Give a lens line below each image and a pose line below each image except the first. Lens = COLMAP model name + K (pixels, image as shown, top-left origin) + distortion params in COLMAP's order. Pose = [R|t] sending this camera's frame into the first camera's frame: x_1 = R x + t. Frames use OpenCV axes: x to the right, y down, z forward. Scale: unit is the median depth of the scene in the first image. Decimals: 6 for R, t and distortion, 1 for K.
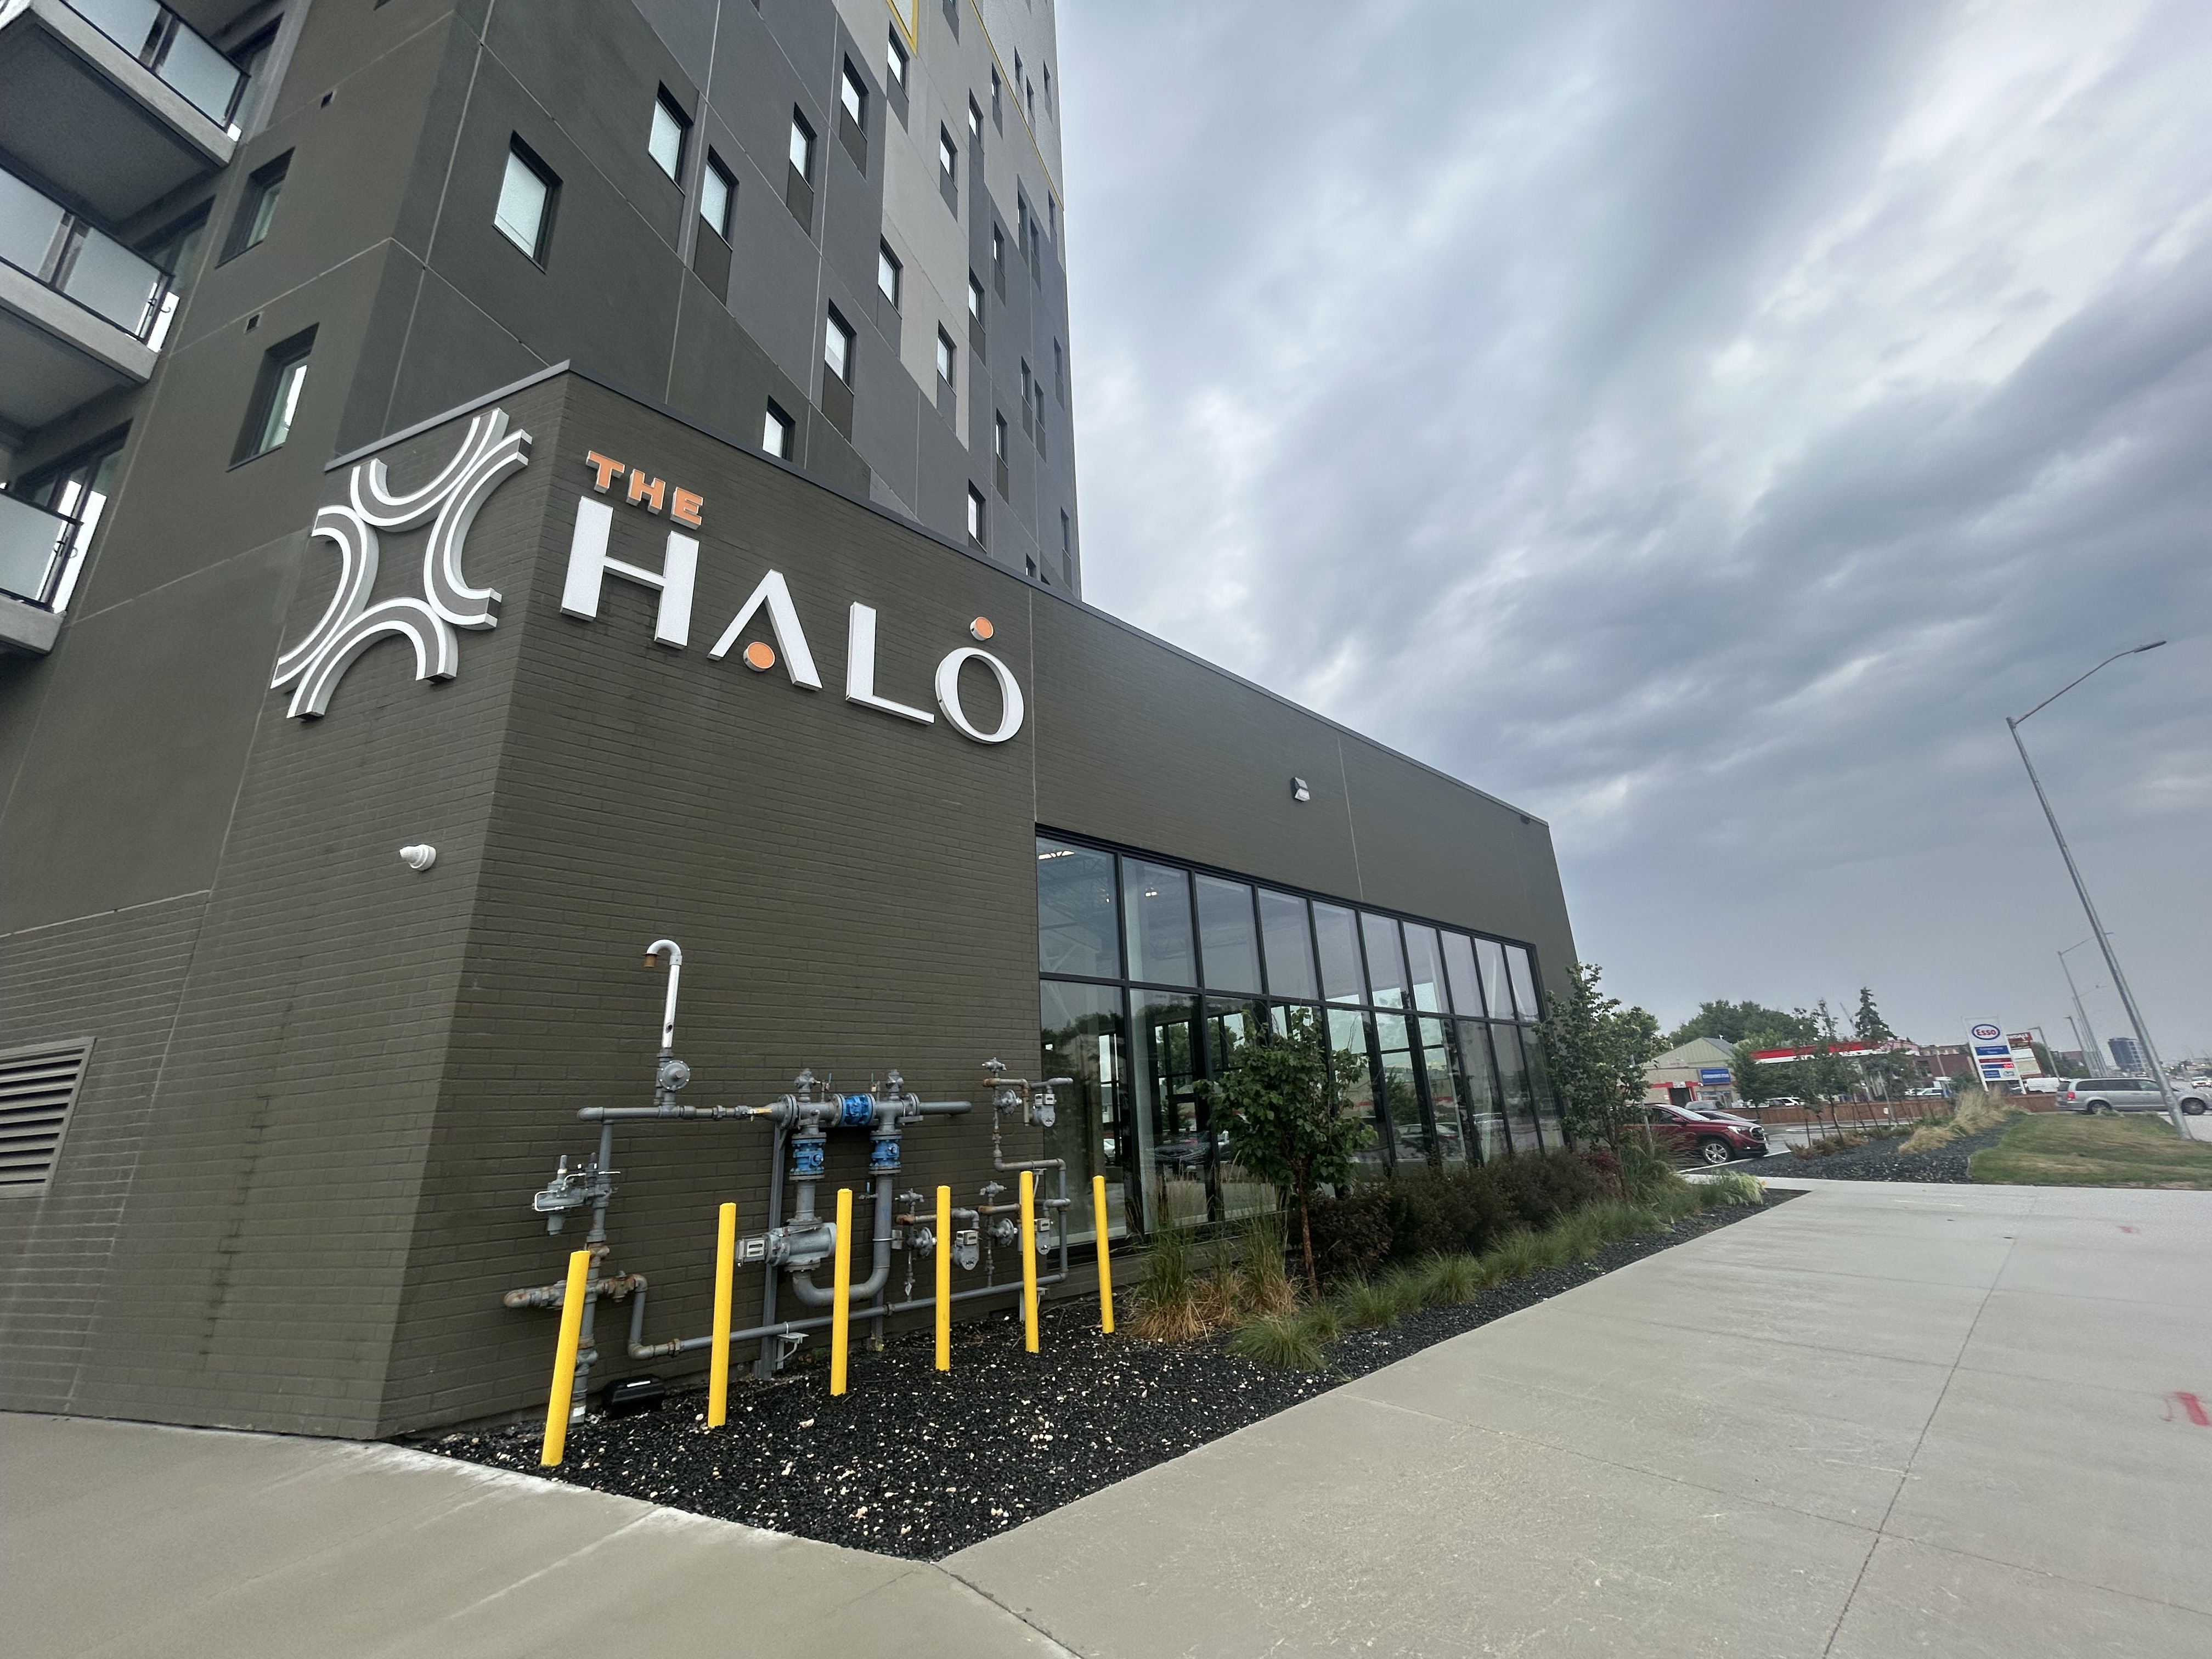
lens RADIAL K [[909.1, 0, 1106.0], [0, 909.1, 829.5], [0, 0, 1]] dist [-0.022311, -0.000015]
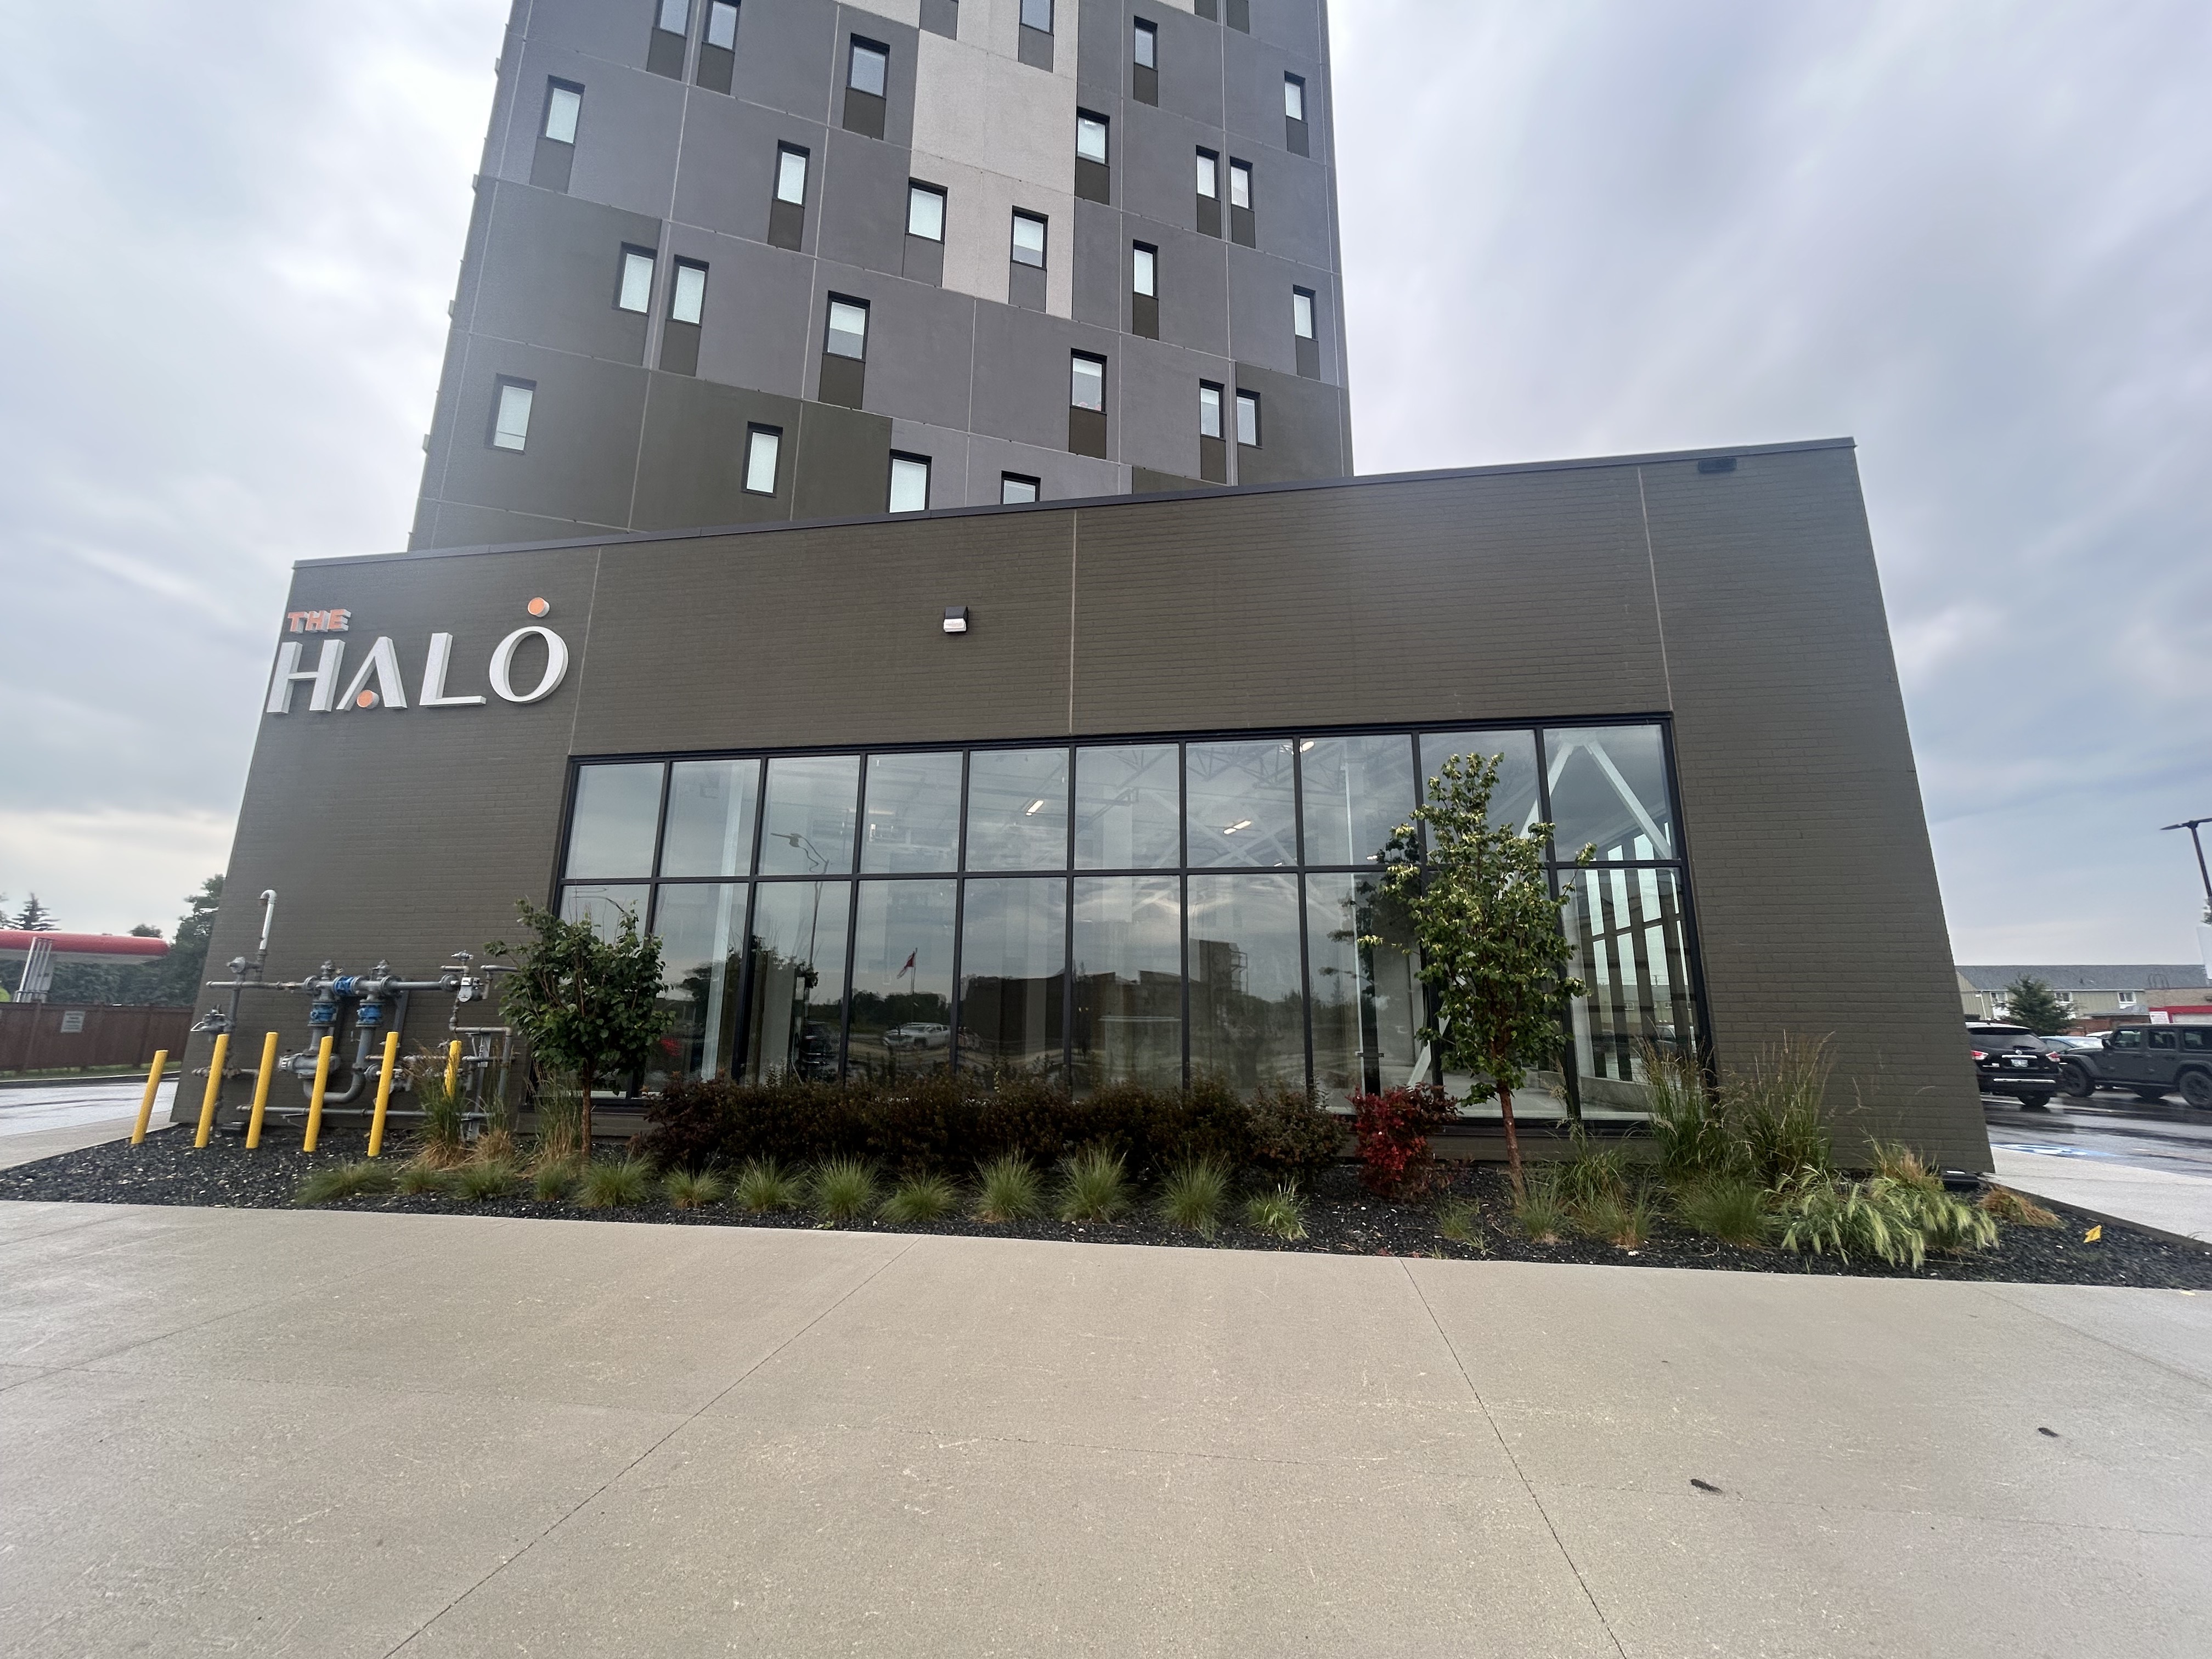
lens RADIAL K [[889.5, 0, 1109.0], [0, 889.5, 811.2], [0, 0, 1]] dist [-0.000536, -0.000004]
pose [[0.607469, -0.117930, -0.785540, 1.573791], [0.214625, 0.976504, 0.019375, 0.241334], [0.764799, -0.180366, 0.618507, 0.996550]]
